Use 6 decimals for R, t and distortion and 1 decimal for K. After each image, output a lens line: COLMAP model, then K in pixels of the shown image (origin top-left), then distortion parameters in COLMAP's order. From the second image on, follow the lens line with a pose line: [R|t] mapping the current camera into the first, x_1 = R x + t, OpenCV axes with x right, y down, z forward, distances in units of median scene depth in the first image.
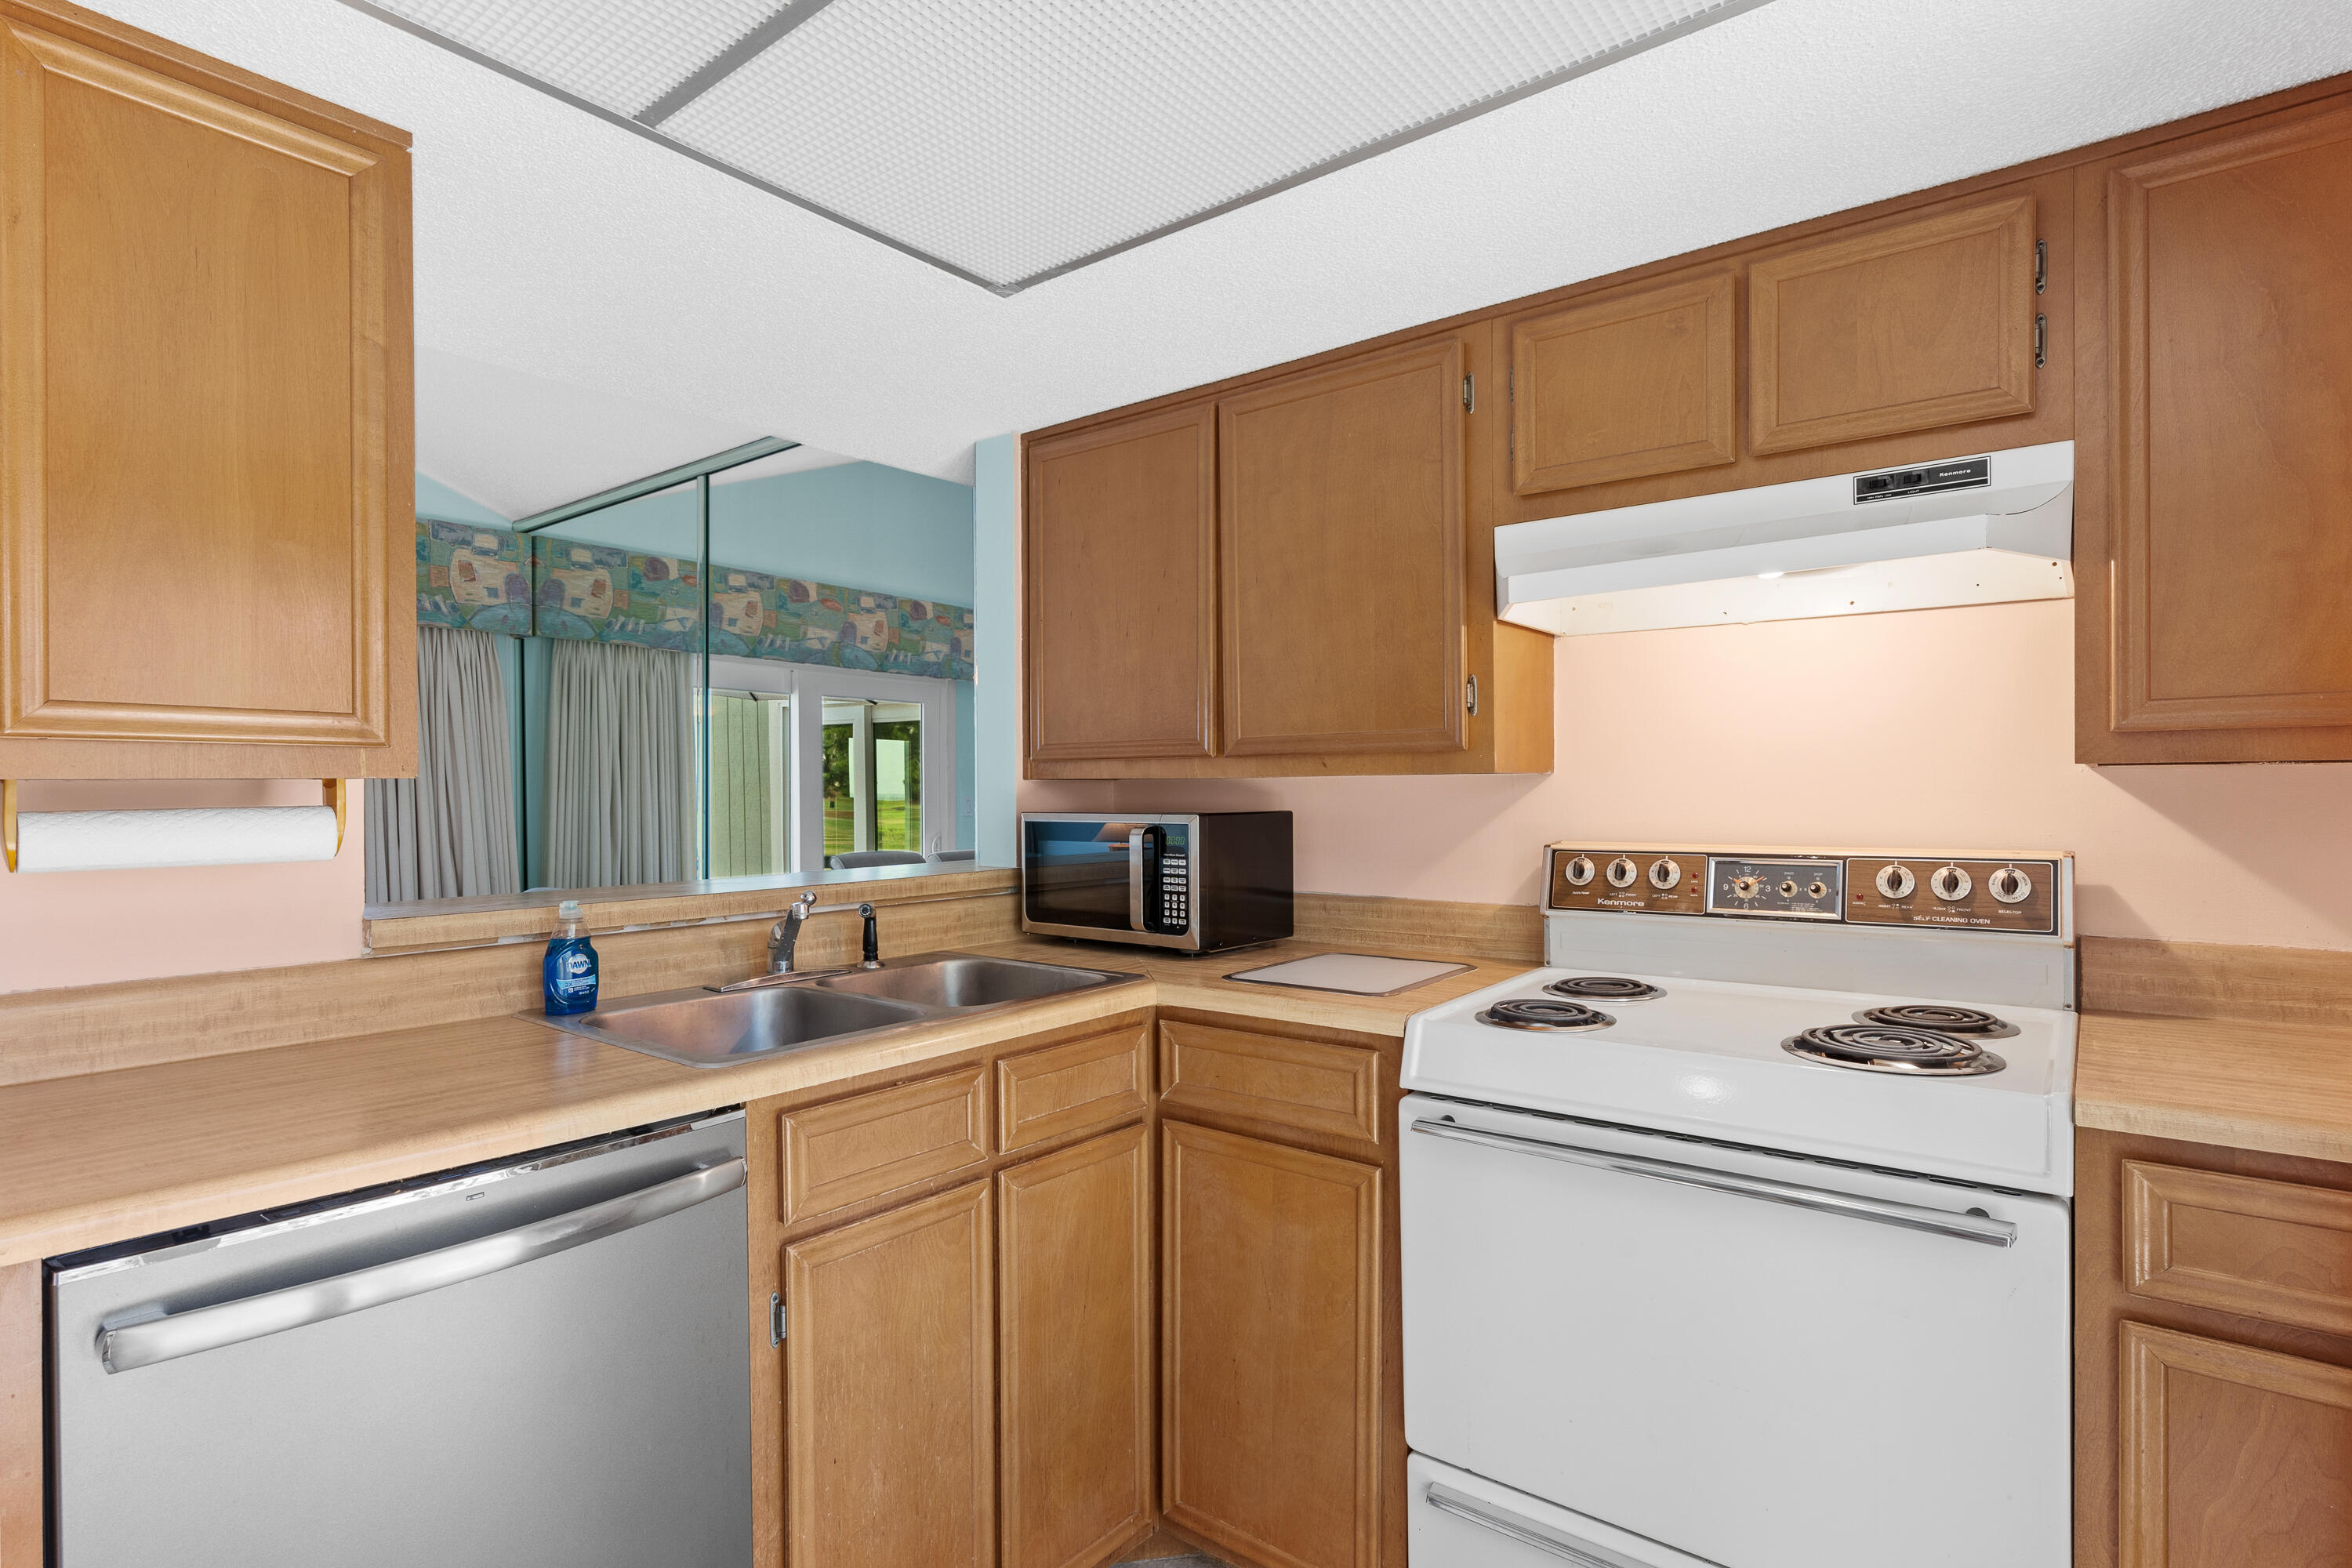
lens RADIAL K [[1197.7, 0, 1172.0], [0, 1197.7, 793.3], [0, 0, 1]] dist [-0.003313, 0.000811]
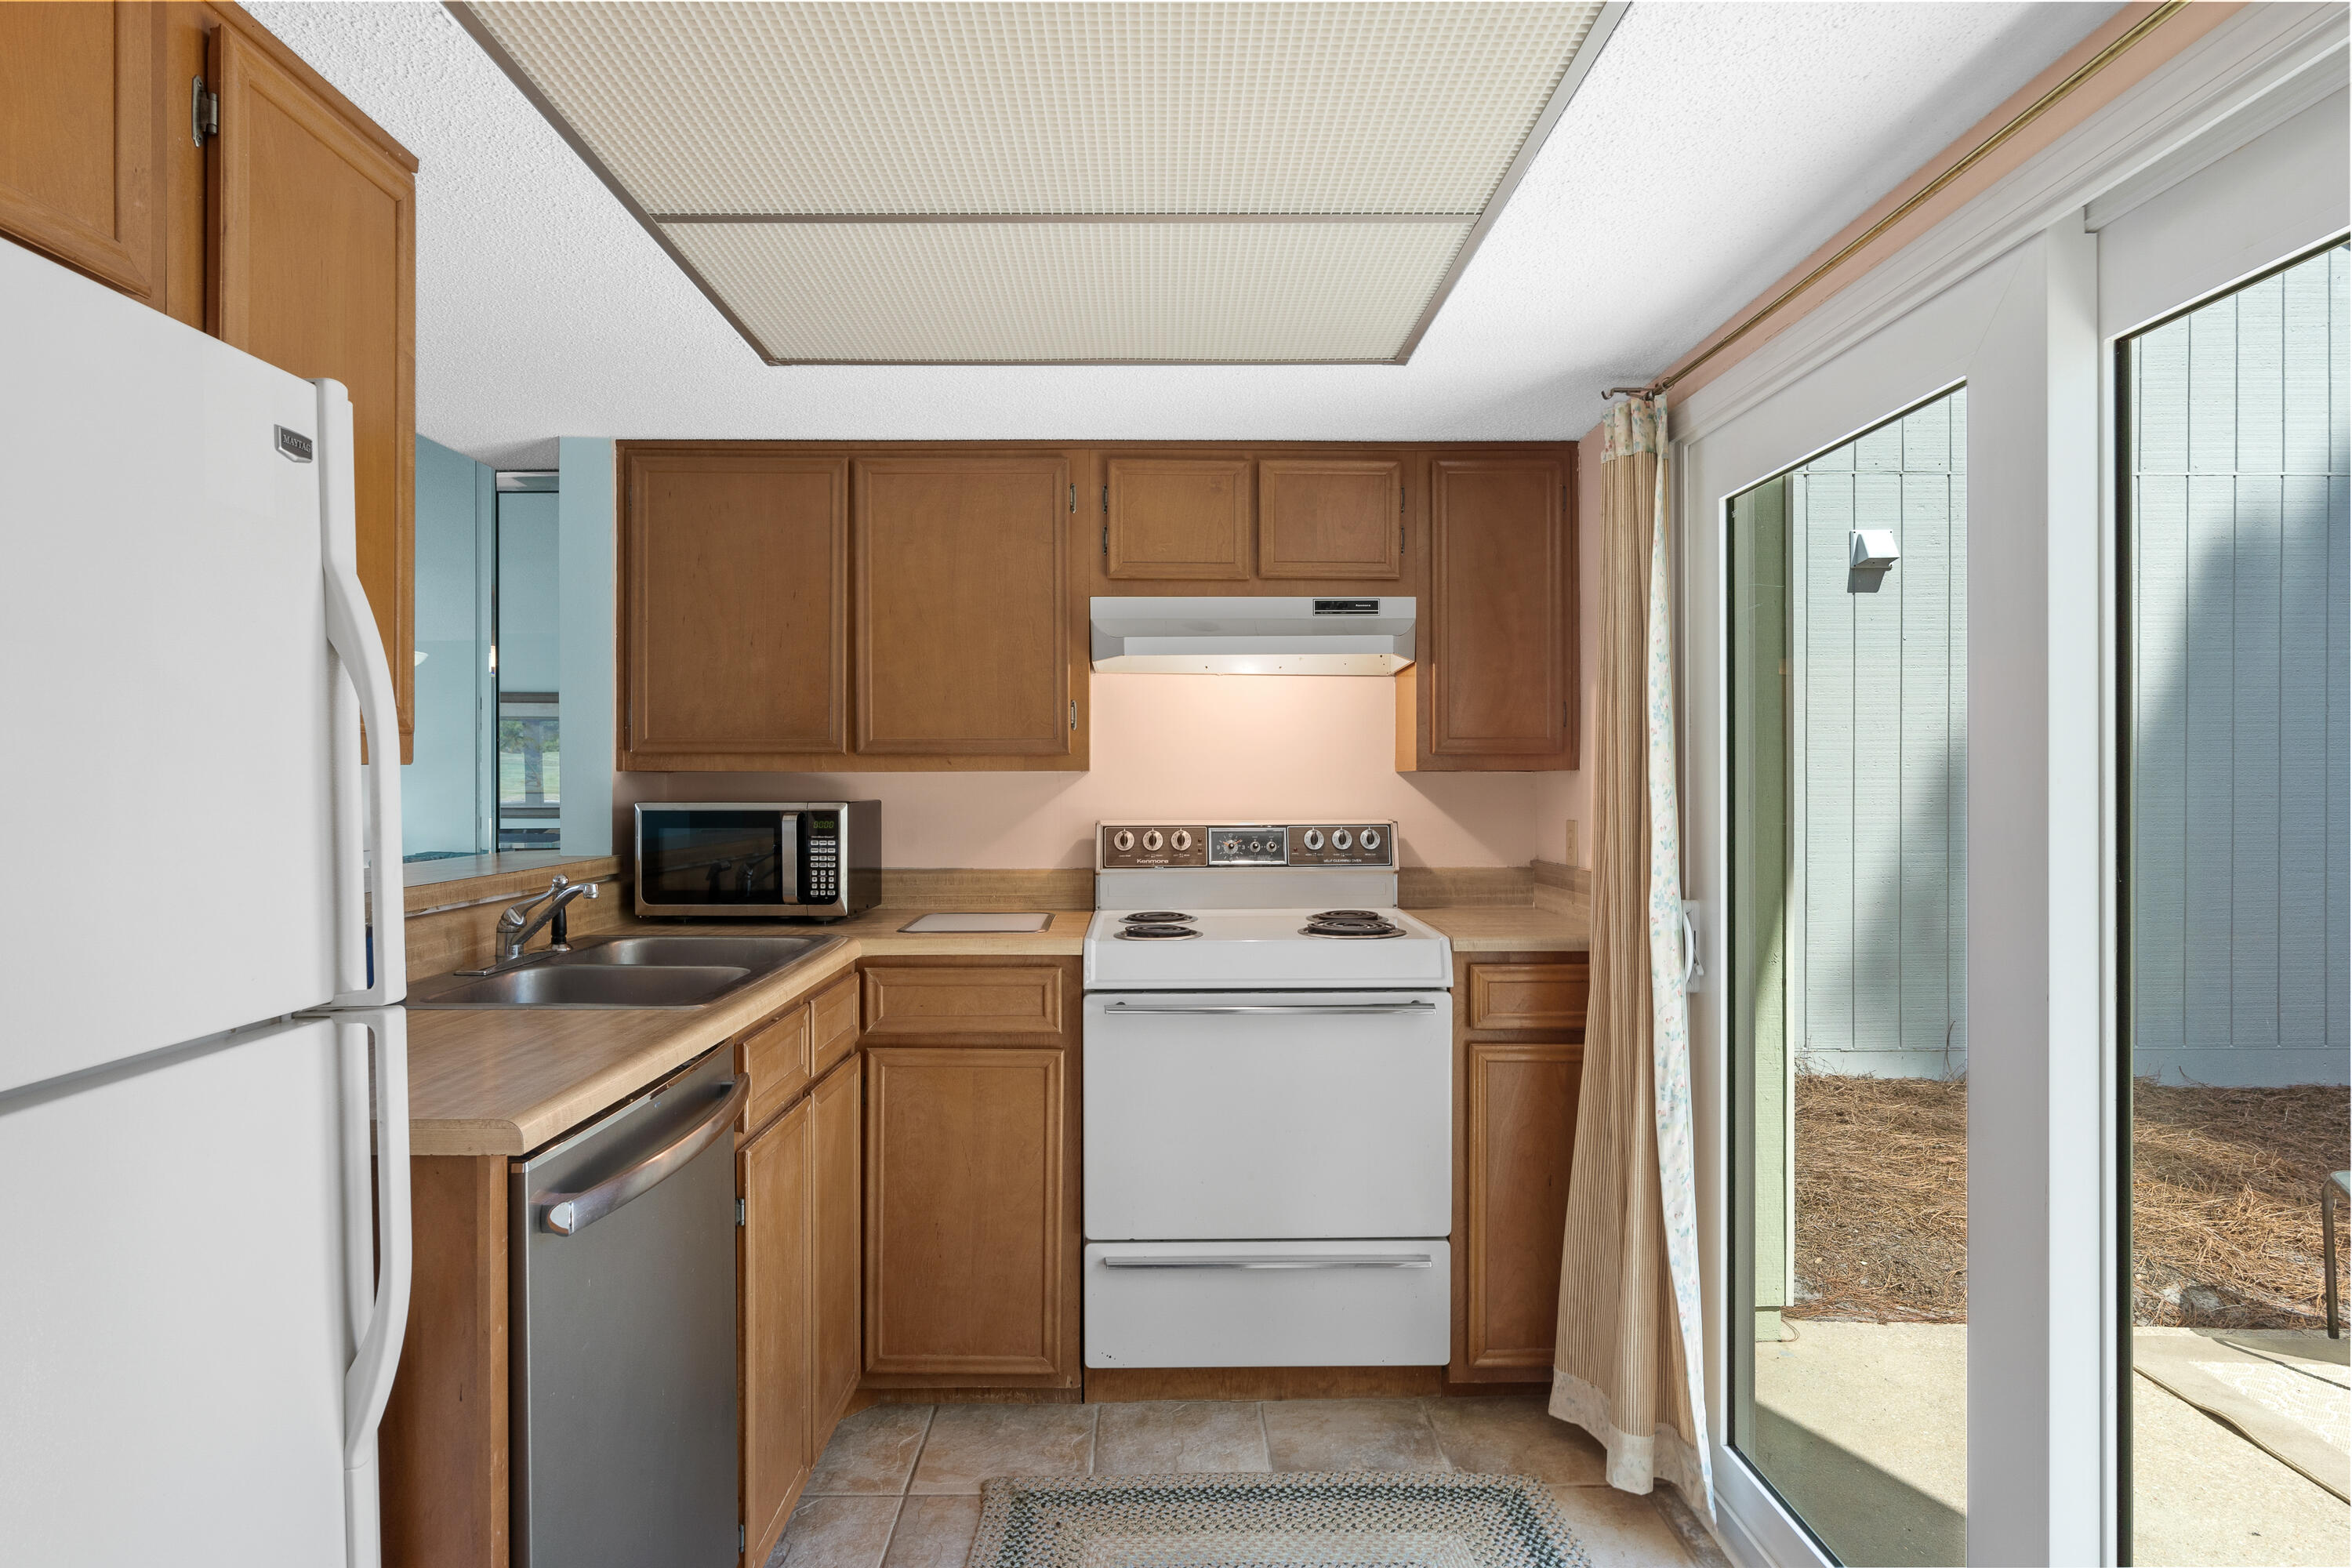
lens RADIAL K [[1283.9, 0, 1180.5], [0, 1283.9, 775.1], [0, 0, 1]] dist [-0.002363, -0.002439]
pose [[0.765942, 0.010277, 0.642828, -0.620939], [-0.002202, 0.999908, -0.013361, 0.007545], [-0.642906, 0.008818, 0.765894, -0.225140]]
